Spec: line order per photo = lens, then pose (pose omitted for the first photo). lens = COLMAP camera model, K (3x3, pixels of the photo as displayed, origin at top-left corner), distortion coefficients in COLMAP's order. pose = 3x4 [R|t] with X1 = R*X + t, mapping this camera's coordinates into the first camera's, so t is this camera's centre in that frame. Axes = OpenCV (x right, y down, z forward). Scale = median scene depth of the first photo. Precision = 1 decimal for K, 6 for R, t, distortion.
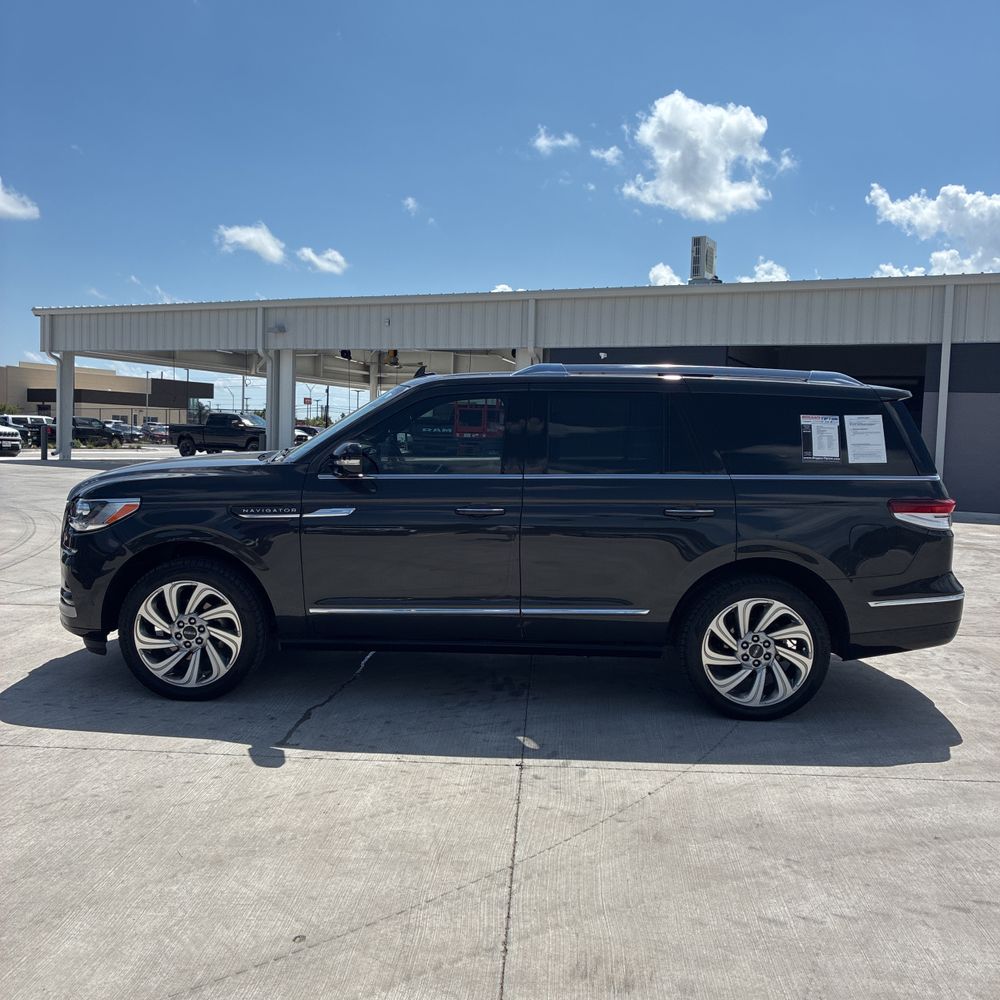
lens RADIAL K [[1020.3, 0, 499.1], [0, 1020.3, 480.1], [0, 0, 1]] dist [0.012751, -0.024778]
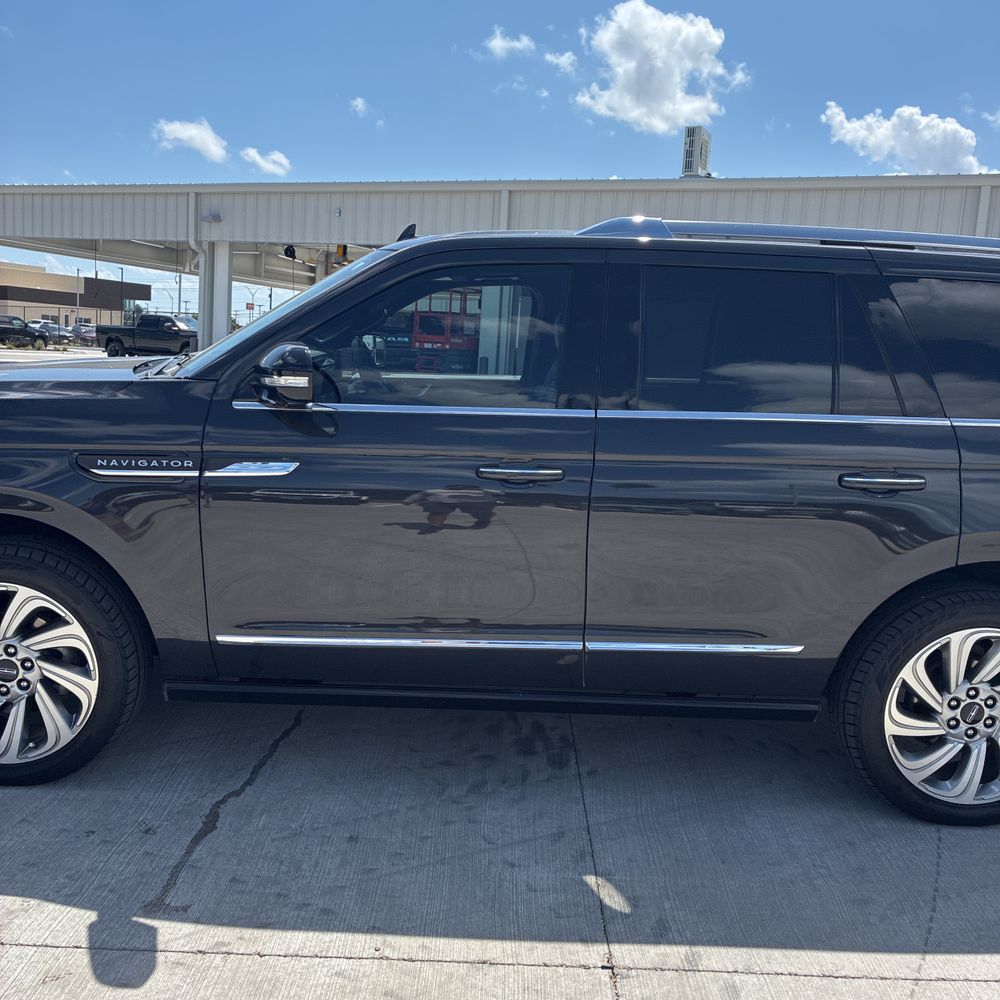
lens RADIAL K [[1029.1, 0, 496.5], [0, 1029.1, 469.0], [0, 0, 1]] dist [0.009031, -0.003570]
pose [[0.998507, 0.020460, 0.050641, -0.059719], [-0.024109, 0.997076, 0.072520, -0.012419], [-0.049009, -0.073632, 0.996081, 0.419740]]
